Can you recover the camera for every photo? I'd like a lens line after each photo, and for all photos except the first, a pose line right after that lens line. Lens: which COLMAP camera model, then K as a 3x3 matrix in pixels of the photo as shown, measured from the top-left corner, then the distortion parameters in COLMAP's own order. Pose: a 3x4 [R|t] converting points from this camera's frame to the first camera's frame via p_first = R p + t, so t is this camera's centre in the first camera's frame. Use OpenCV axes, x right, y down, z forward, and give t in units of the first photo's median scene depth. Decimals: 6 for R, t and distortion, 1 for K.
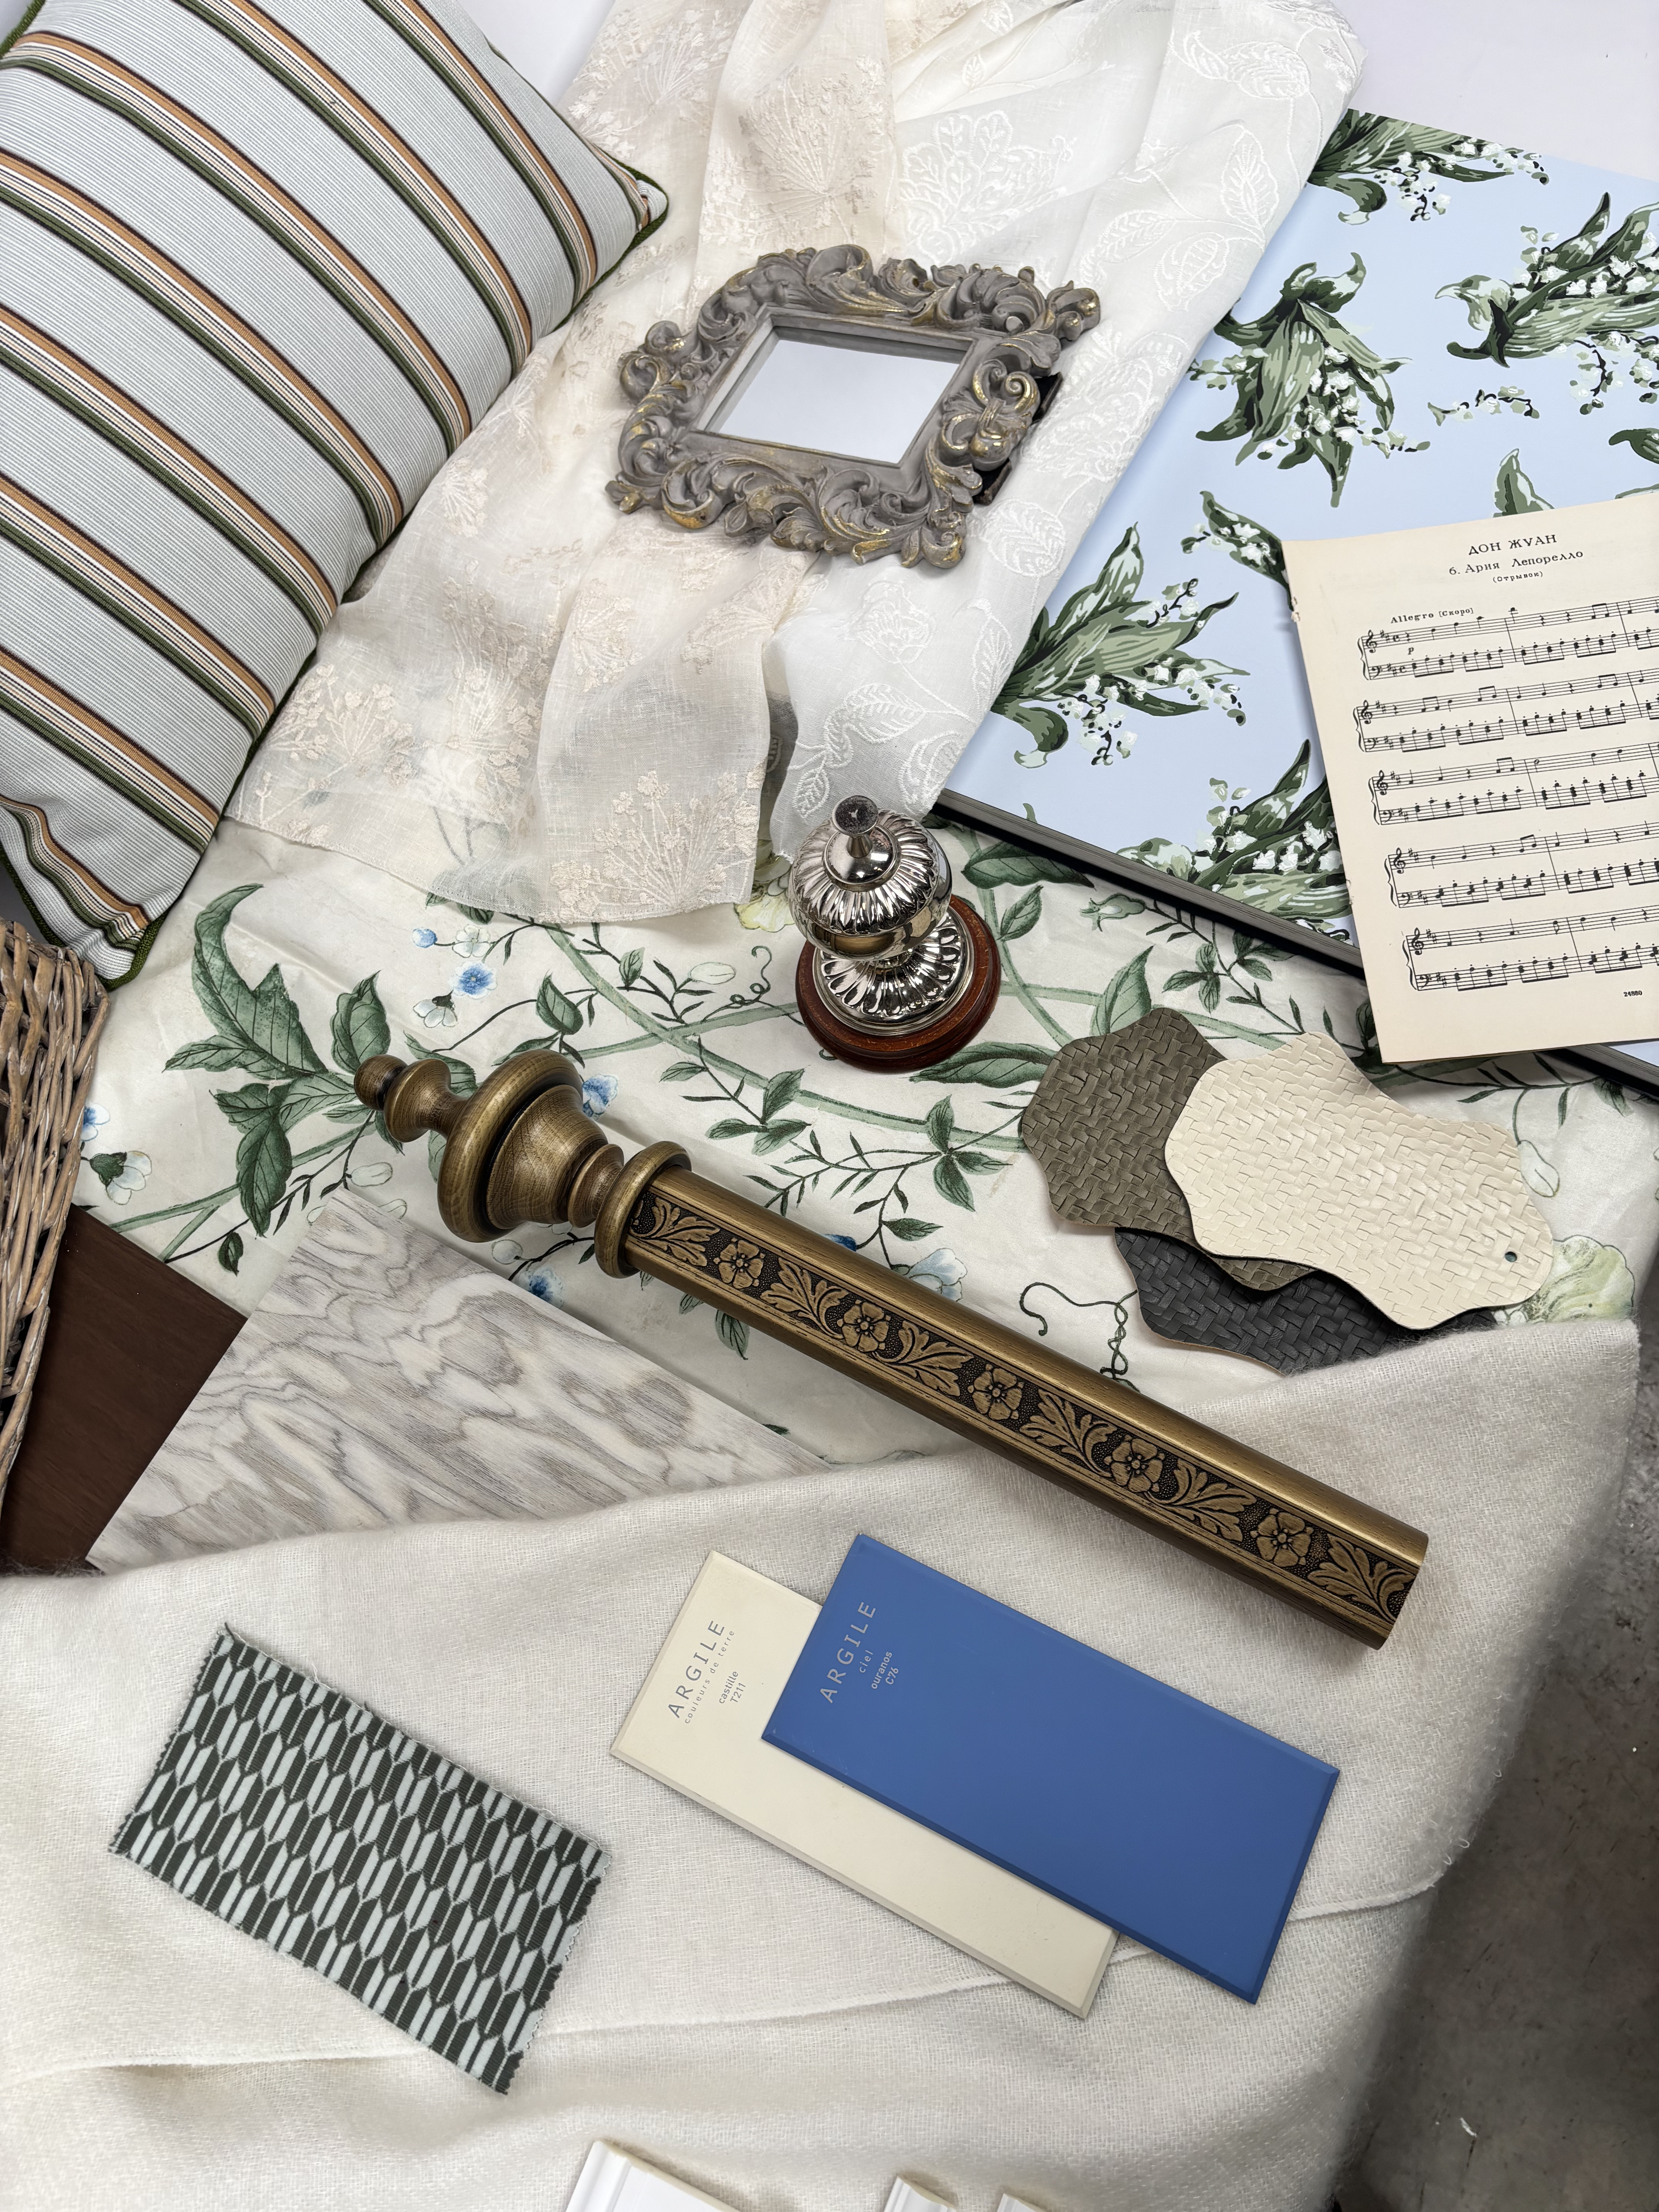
lens RADIAL K [[1668.8, 0, 841.2], [0, 1668.8, 1109.4], [0, 0, 1]] dist [0.024816, -0.036988]
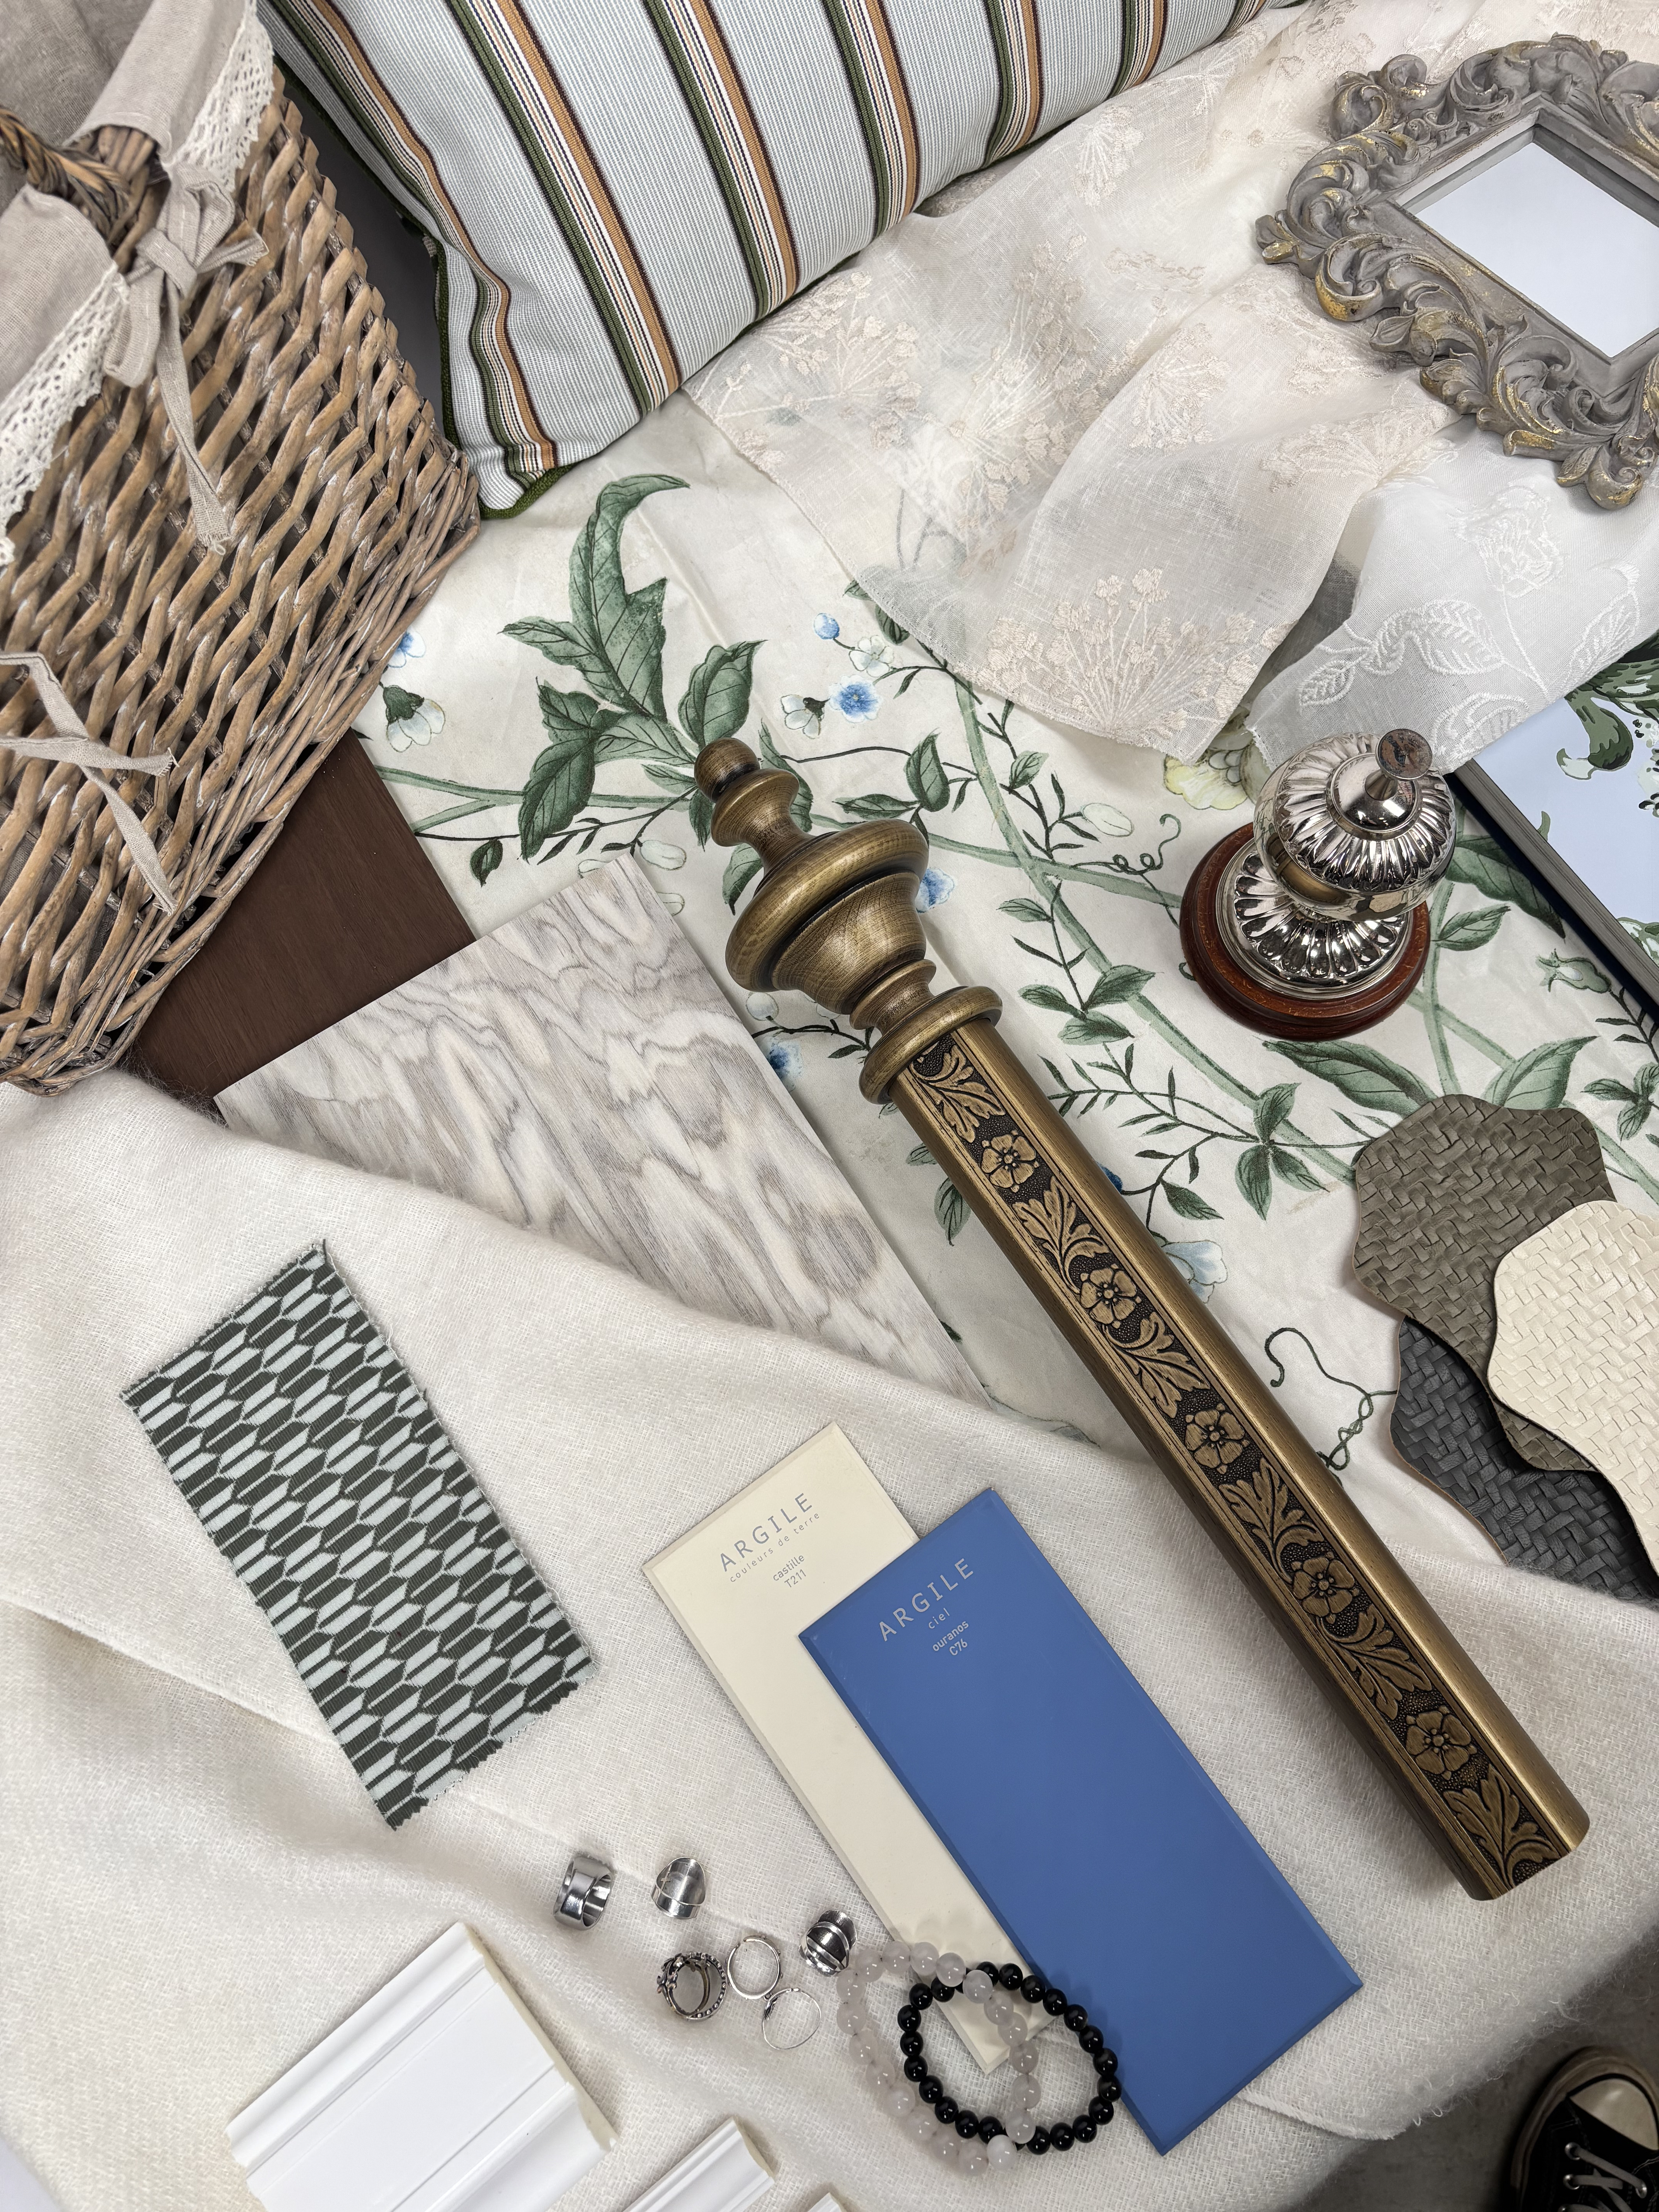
lens RADIAL K [[1668.8, 0, 823.6], [0, 1668.8, 1111.6], [0, 0, 1]] dist [0.024816, -0.036988]
pose [[0.885826, 0.463532, -0.021234, -0.122455], [-0.454846, 0.876460, 0.157904, -0.019659], [0.091805, -0.130217, 0.987226, 0.116111]]
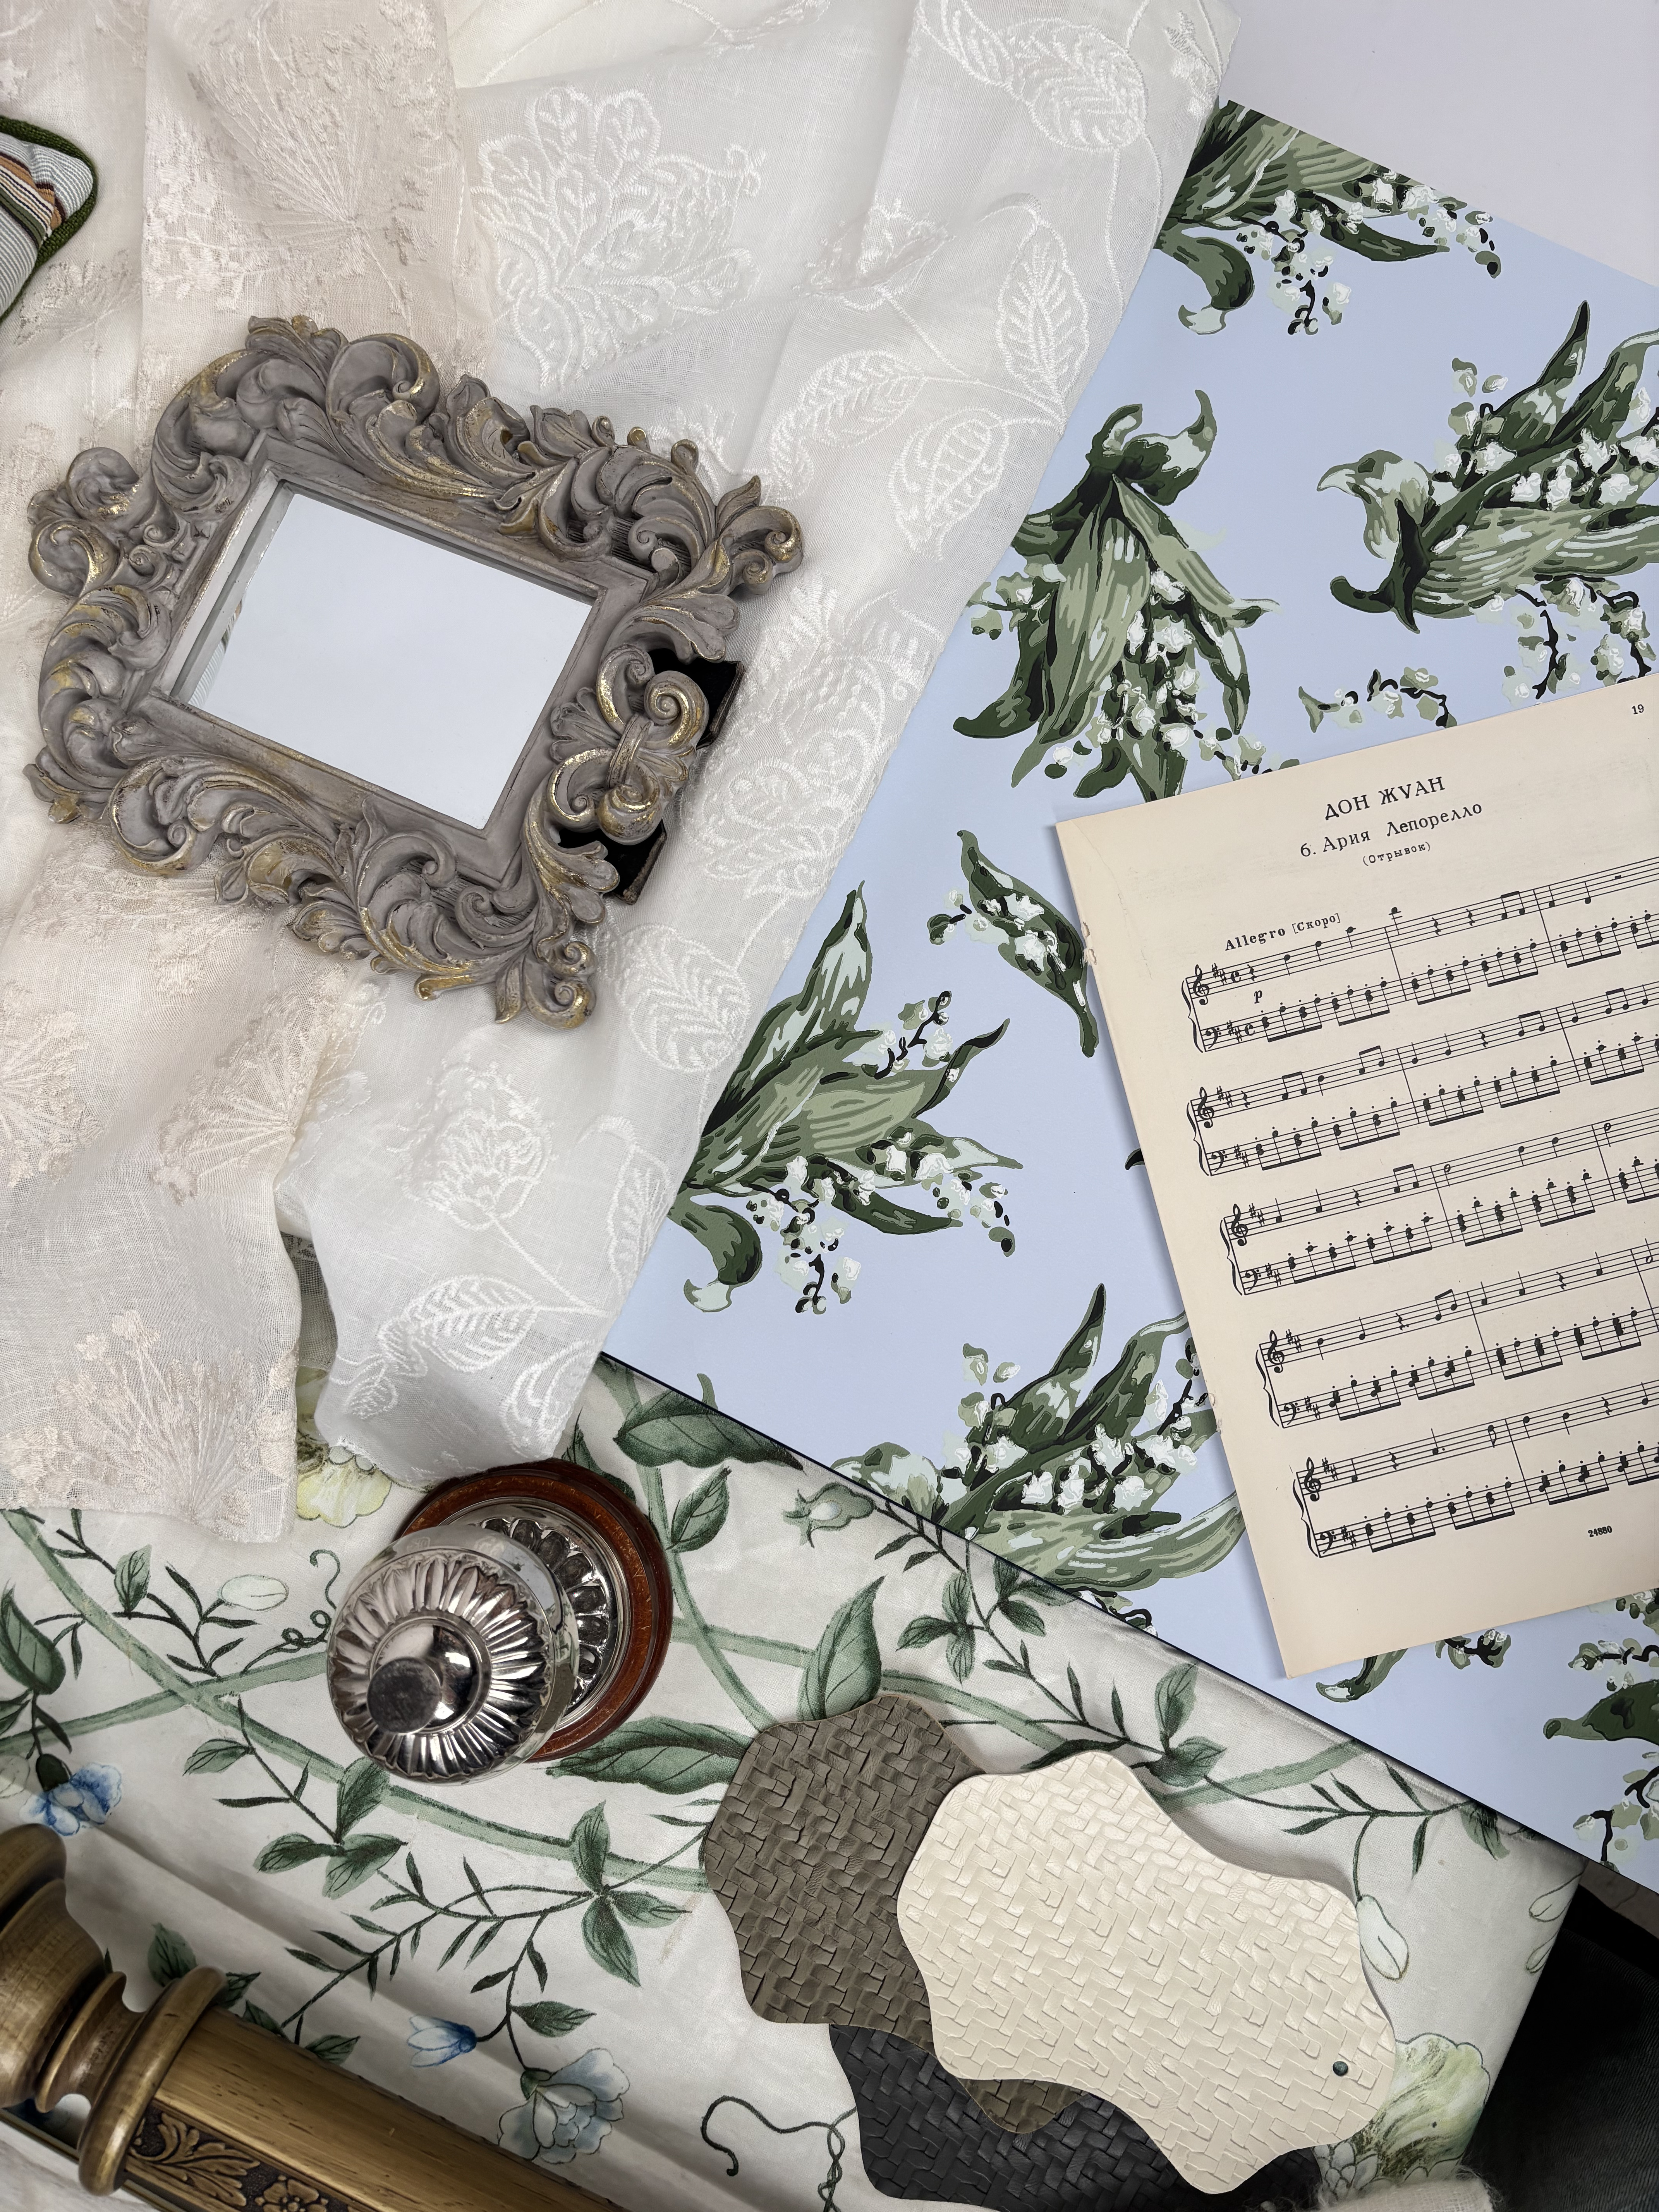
lens RADIAL K [[1668.8, 0, 844.1], [0, 1668.8, 1135.0], [0, 0, 1]] dist [0.024816, -0.036988]
pose [[0.990635, -0.044459, 0.129099, 0.084766], [0.006292, 0.959364, 0.282101, -0.467280], [-0.136395, -0.278646, 0.950659, 0.369463]]
